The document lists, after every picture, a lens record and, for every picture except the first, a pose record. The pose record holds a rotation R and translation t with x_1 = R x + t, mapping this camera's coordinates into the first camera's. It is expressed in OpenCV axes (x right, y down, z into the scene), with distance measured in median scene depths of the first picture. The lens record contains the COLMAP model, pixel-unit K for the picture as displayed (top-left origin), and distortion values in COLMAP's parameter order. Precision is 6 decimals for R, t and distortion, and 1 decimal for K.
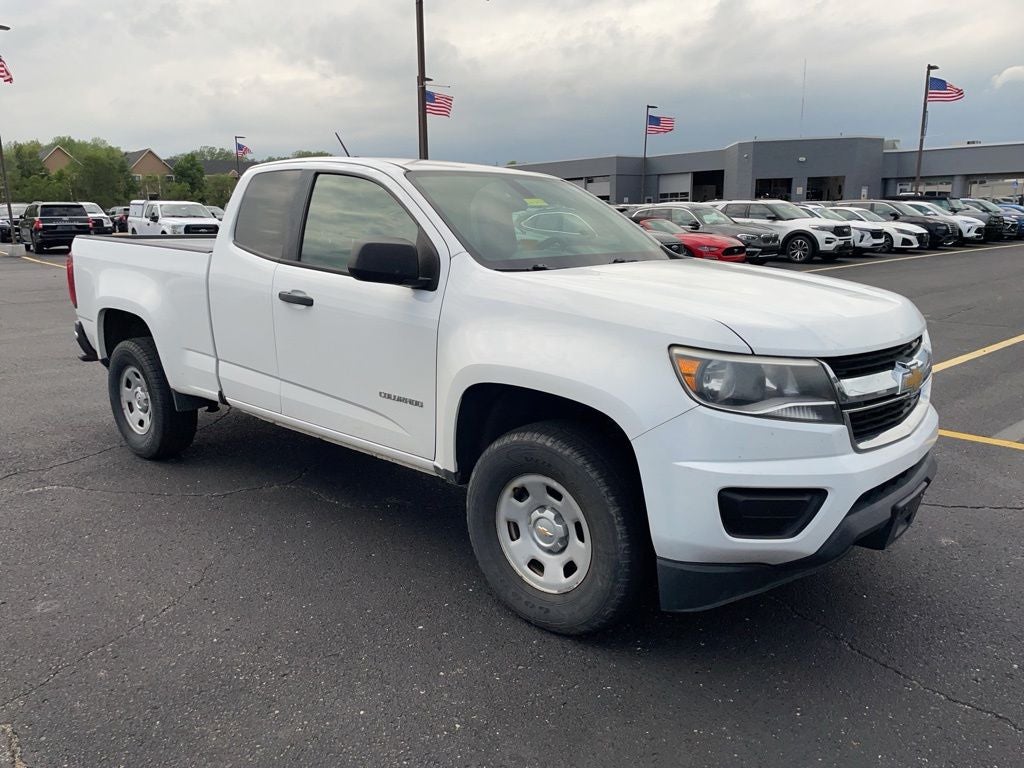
lens RADIAL K [[773.4, 0, 507.2], [0, 773.4, 380.0], [0, 0, 1]] dist [0.062527, -0.064701]
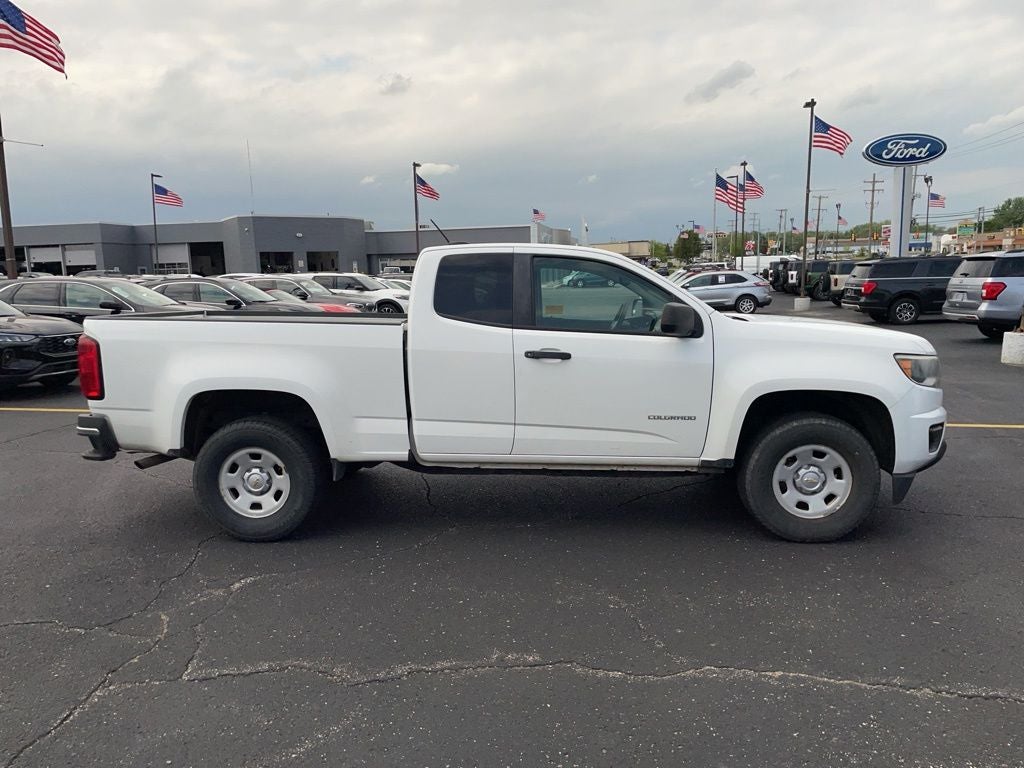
lens RADIAL K [[773.4, 0, 499.5], [0, 773.4, 403.7], [0, 0, 1]] dist [0.062527, -0.064701]
pose [[0.788222, -0.101820, 0.606909, -0.193362], [0.137288, 0.990457, -0.012135, -0.004045], [-0.599882, 0.092886, 0.794679, 0.012790]]
